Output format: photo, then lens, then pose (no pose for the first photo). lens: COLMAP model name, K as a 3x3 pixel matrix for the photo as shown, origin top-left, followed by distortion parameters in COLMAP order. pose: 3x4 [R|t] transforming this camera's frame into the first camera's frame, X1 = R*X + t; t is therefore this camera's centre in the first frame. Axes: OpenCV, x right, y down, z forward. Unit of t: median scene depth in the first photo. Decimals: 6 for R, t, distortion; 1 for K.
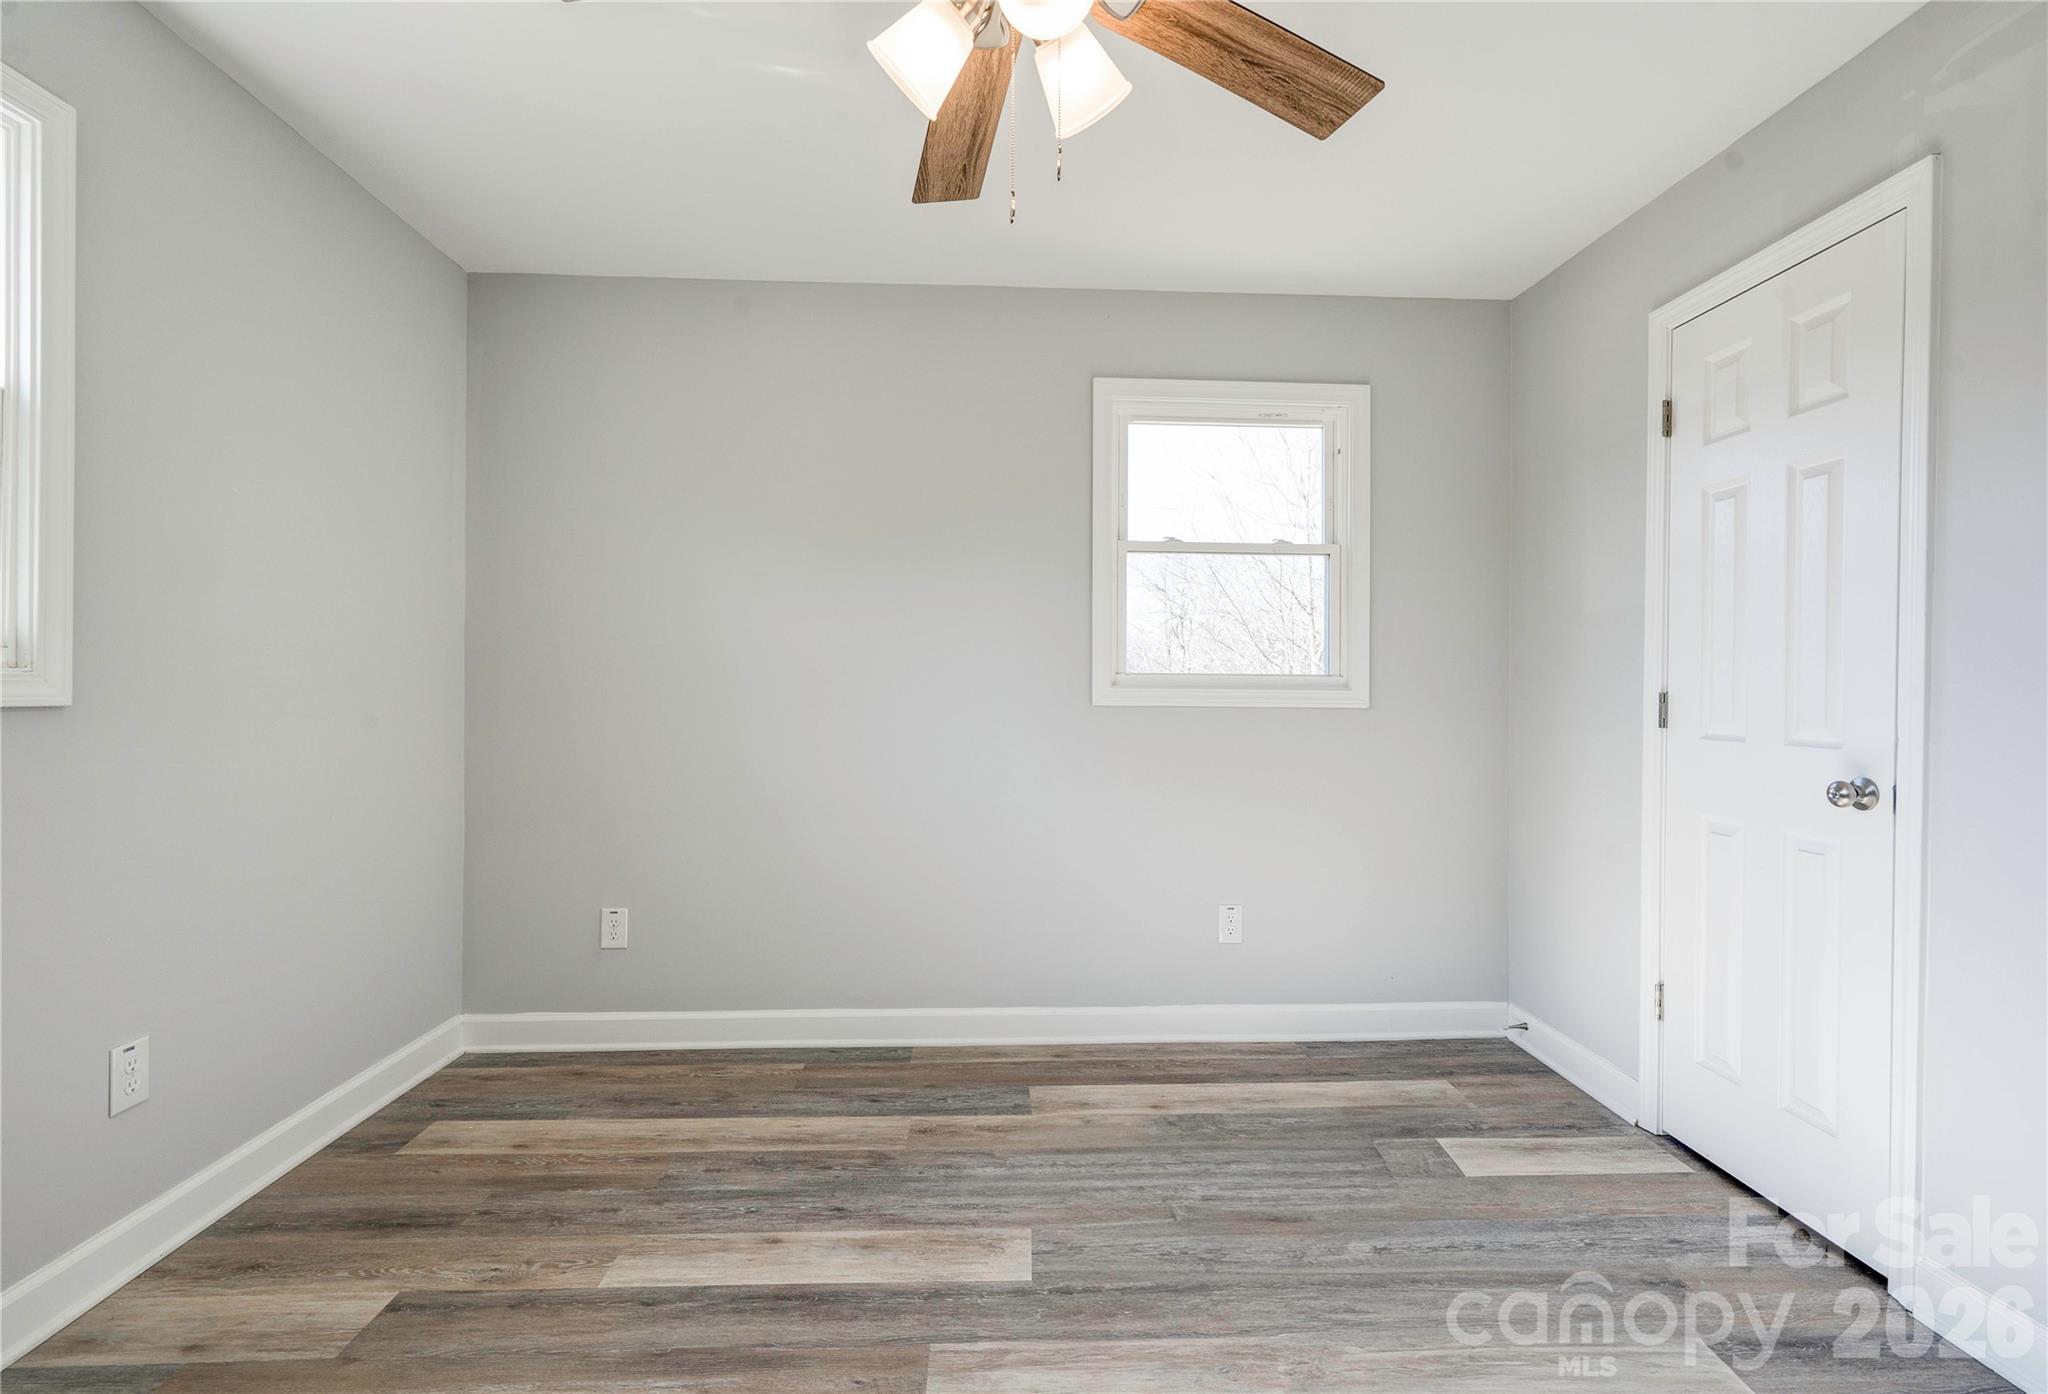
lens RADIAL K [[966.0, 0, 1024.0], [0, 966.0, 697.0], [0, 0, 1]] dist [-0.002361, 0.008463]
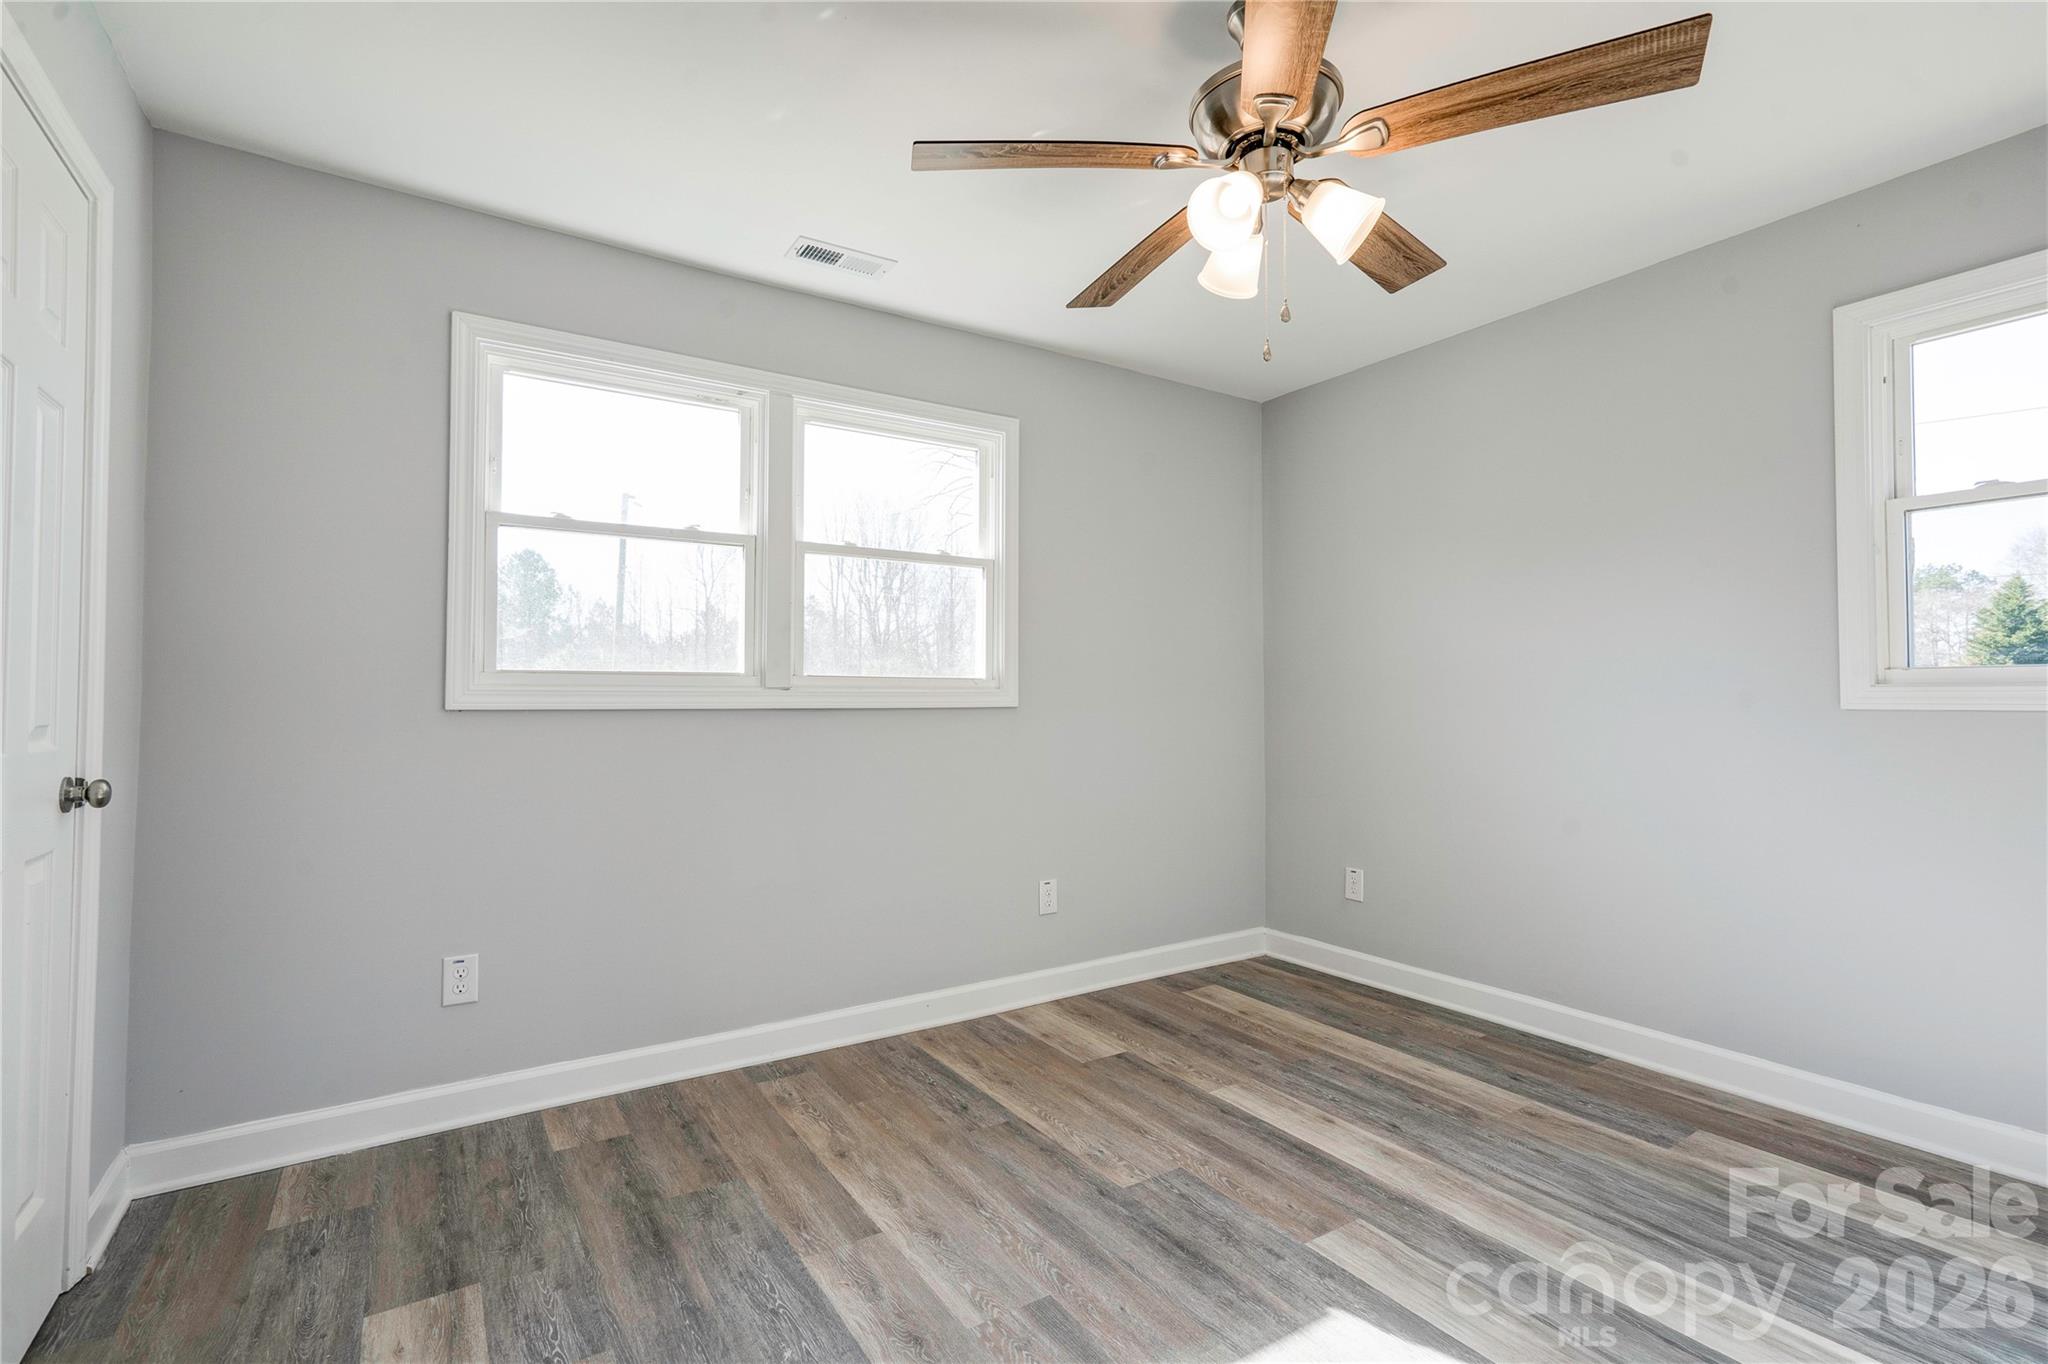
lens RADIAL K [[945.7, 0, 1024.0], [0, 945.7, 682.0], [0, 0, 1]] dist [-0.000136, 0.000723]
pose [[0.499585, -0.022301, -0.865978, 0.556537], [0.003082, 0.999708, -0.023967, 0.004466], [0.866259, 0.009305, 0.499508, 0.007251]]
